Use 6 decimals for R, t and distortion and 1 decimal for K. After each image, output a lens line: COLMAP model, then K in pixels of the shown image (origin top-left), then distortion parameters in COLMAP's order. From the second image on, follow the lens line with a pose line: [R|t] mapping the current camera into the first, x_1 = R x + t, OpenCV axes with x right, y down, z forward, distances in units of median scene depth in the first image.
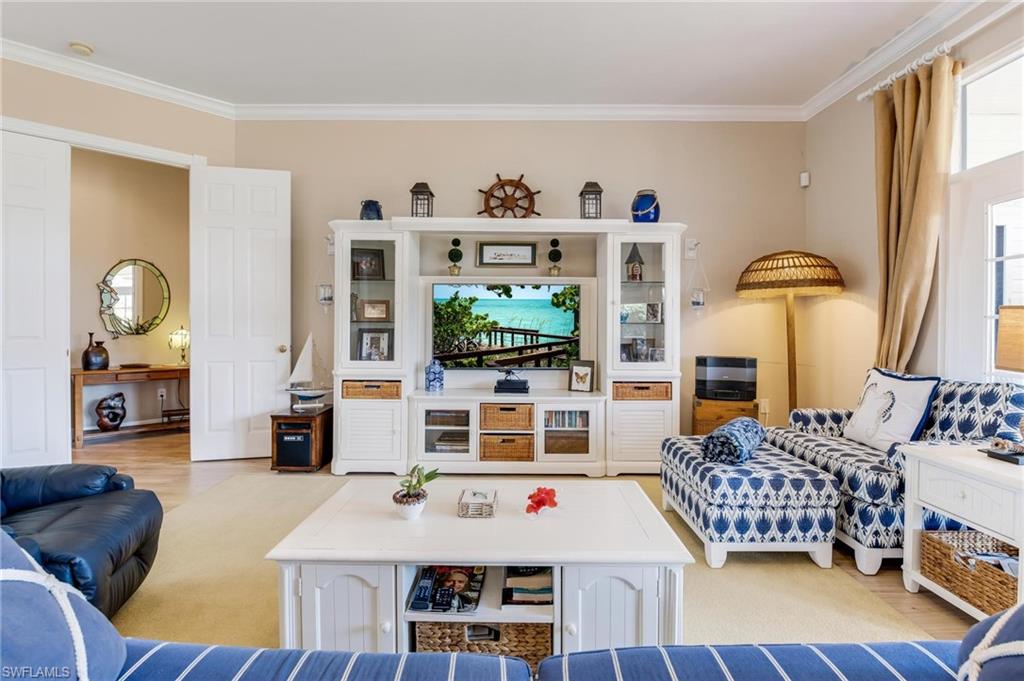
lens RADIAL K [[491.2, 0, 519.9], [0, 491.2, 331.3], [0, 0, 1]] dist [-0.002608, -0.000047]
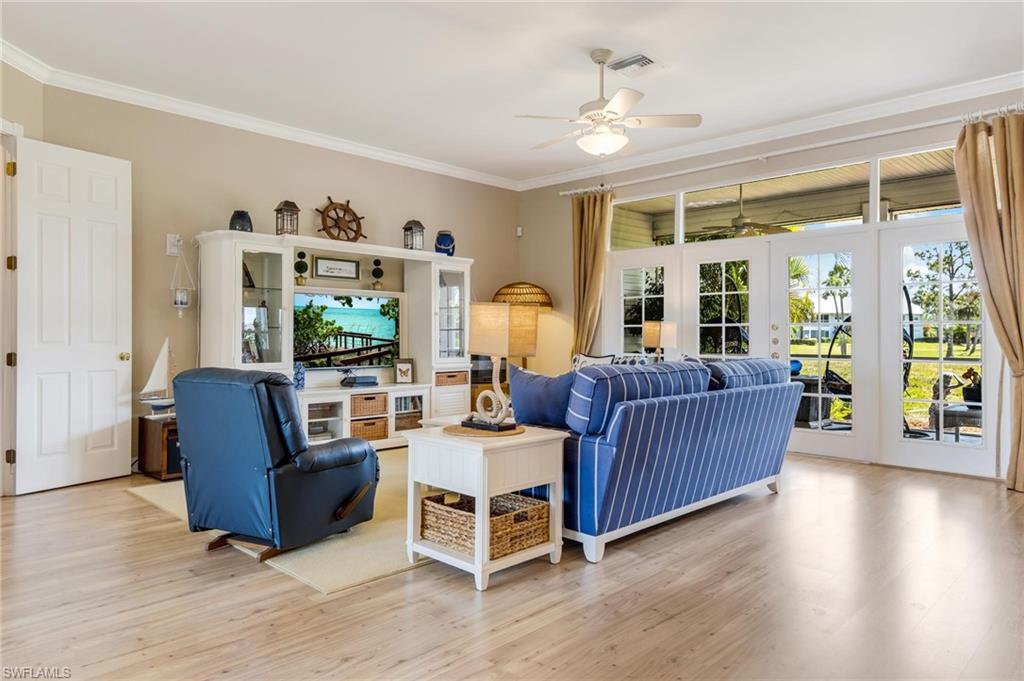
lens RADIAL K [[676.6, 0, 521.9], [0, 676.6, 331.6], [0, 0, 1]] dist [0.030777, -0.004366]
pose [[0.688867, 0.002117, 0.724884, -0.913569], [0.012506, 0.999812, -0.014804, 0.019474], [-0.724780, 0.019264, 0.688711, -0.410390]]
